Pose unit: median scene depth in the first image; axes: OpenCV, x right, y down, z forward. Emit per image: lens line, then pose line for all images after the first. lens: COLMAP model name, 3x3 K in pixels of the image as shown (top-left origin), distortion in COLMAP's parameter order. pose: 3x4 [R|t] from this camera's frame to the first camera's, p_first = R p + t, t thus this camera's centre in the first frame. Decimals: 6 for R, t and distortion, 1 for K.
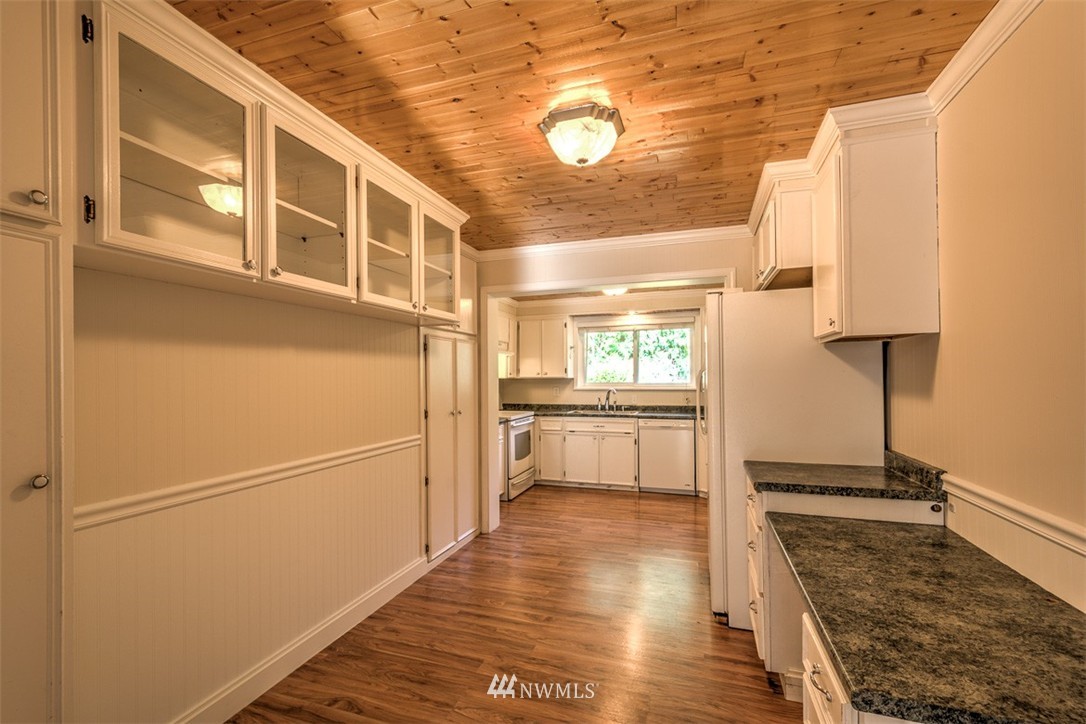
lens RADIAL K [[472.4, 0, 542.5], [0, 472.4, 370.6], [0, 0, 1]] dist [0.007948, -0.002191]
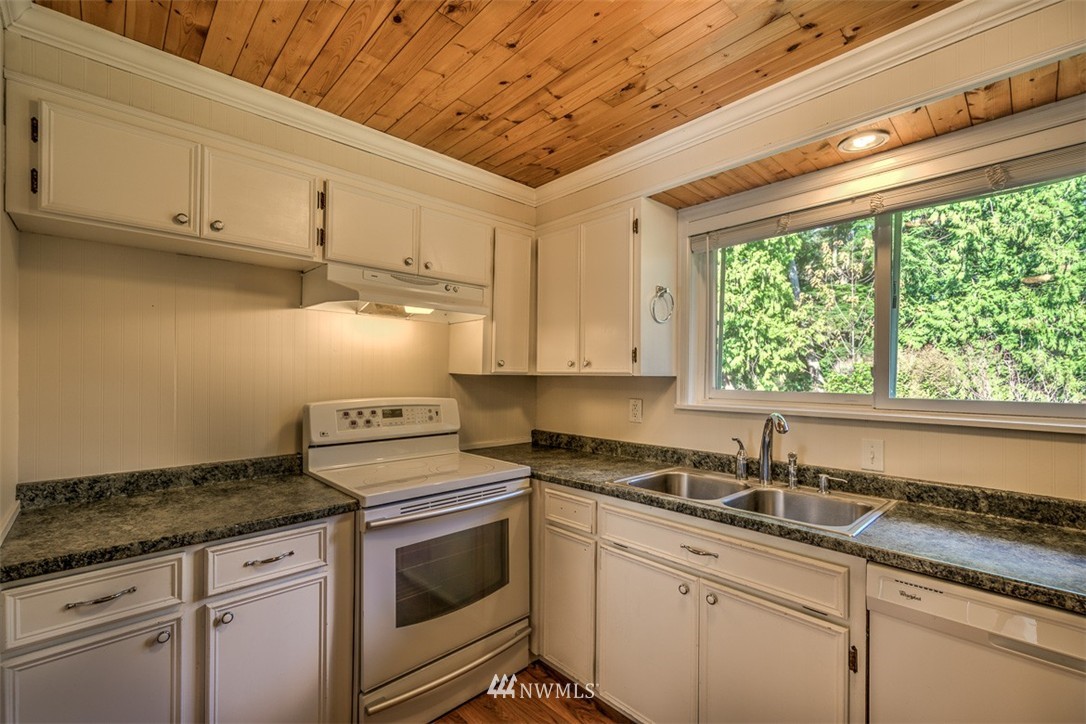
lens RADIAL K [[472.4, 0, 541.3], [0, 472.4, 371.2], [0, 0, 1]] dist [0.007948, -0.002191]
pose [[0.877690, 0.007259, -0.479174, 0.156645], [-0.004557, 0.999966, 0.006802, 0.010655], [0.479208, -0.003787, 0.877693, 0.658575]]
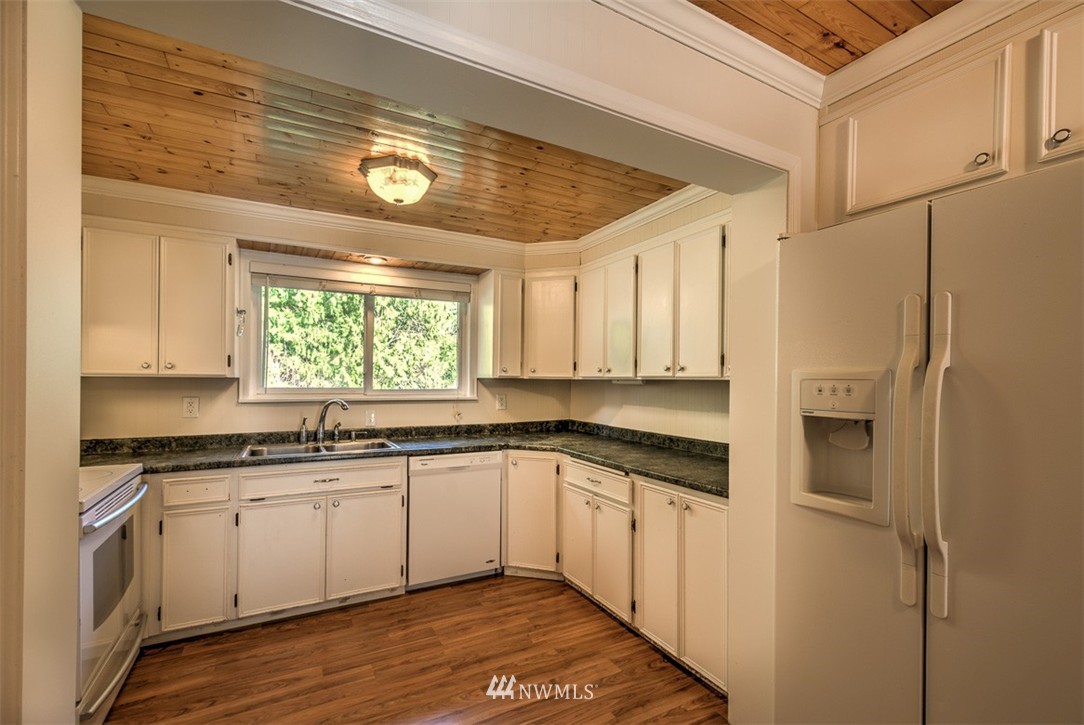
lens RADIAL K [[468.1, 0, 535.0], [0, 468.1, 375.3], [0, 0, 1]] dist [0.002033, -0.000068]
pose [[0.686858, 0.020385, 0.726506, -0.074428], [-0.024910, 0.999680, -0.004499, 0.008734], [-0.726365, -0.015007, 0.687146, 0.485970]]
